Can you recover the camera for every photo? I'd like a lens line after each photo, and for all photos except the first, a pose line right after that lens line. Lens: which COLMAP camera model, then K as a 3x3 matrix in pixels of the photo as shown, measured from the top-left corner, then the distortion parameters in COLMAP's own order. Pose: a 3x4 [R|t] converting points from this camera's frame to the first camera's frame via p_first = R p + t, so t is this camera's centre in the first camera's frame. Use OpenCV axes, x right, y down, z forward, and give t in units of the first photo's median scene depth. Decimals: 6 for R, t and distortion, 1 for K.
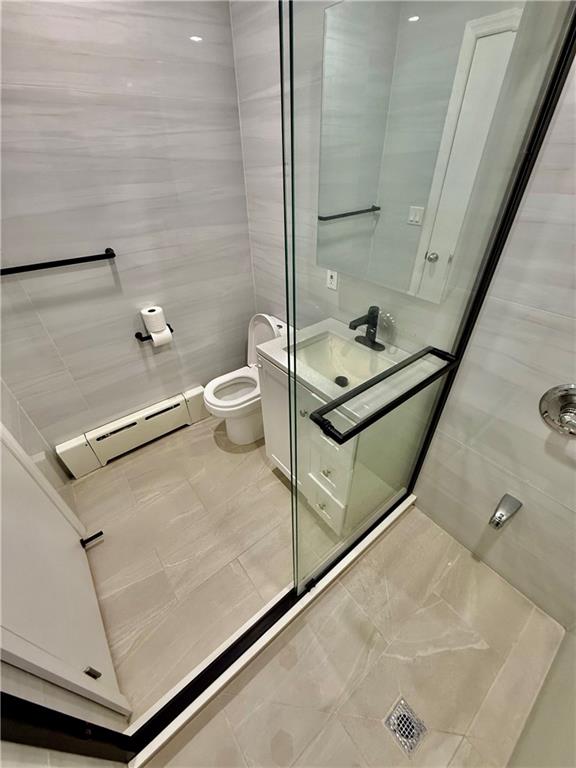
lens RADIAL K [[304.8, 0, 288.5], [0, 304.8, 383.2], [0, 0, 1]] dist [-0.001384, 0.000114]
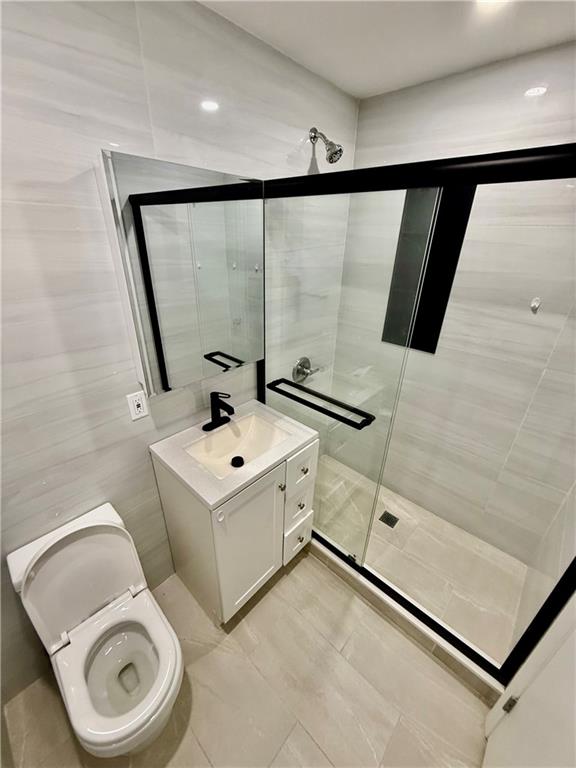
lens RADIAL K [[304.8, 0, 287.3], [0, 304.8, 383.2], [0, 0, 1]] dist [-0.001384, 0.000114]
pose [[-0.171547, -0.413553, 0.894173, -0.650700], [0.566693, 0.701016, 0.432938, -0.523281], [-0.805872, 0.580991, 0.114100, 0.539563]]
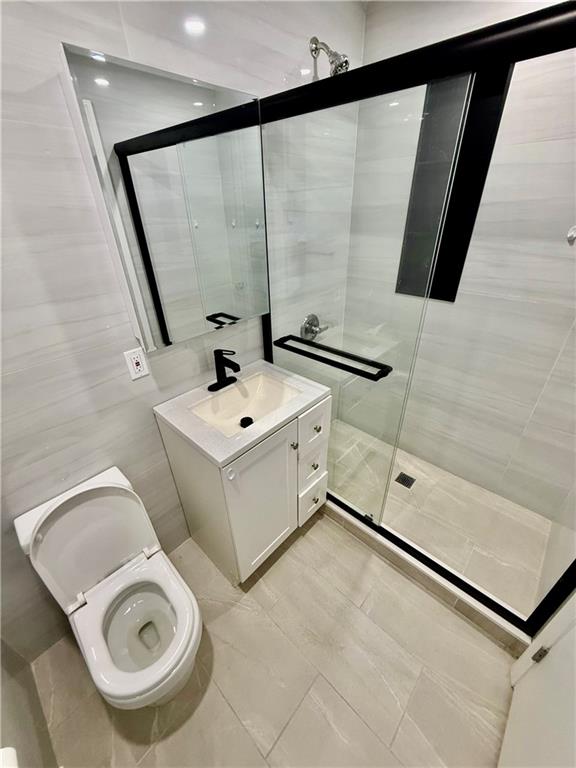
lens RADIAL K [[304.8, 0, 287.1], [0, 304.8, 383.1], [0, 0, 1]] dist [-0.001384, 0.000114]
pose [[-0.165694, -0.475272, 0.864096, -0.620909], [0.606573, 0.641747, 0.469287, -0.451942], [-0.777570, 0.601895, 0.181953, 0.589036]]
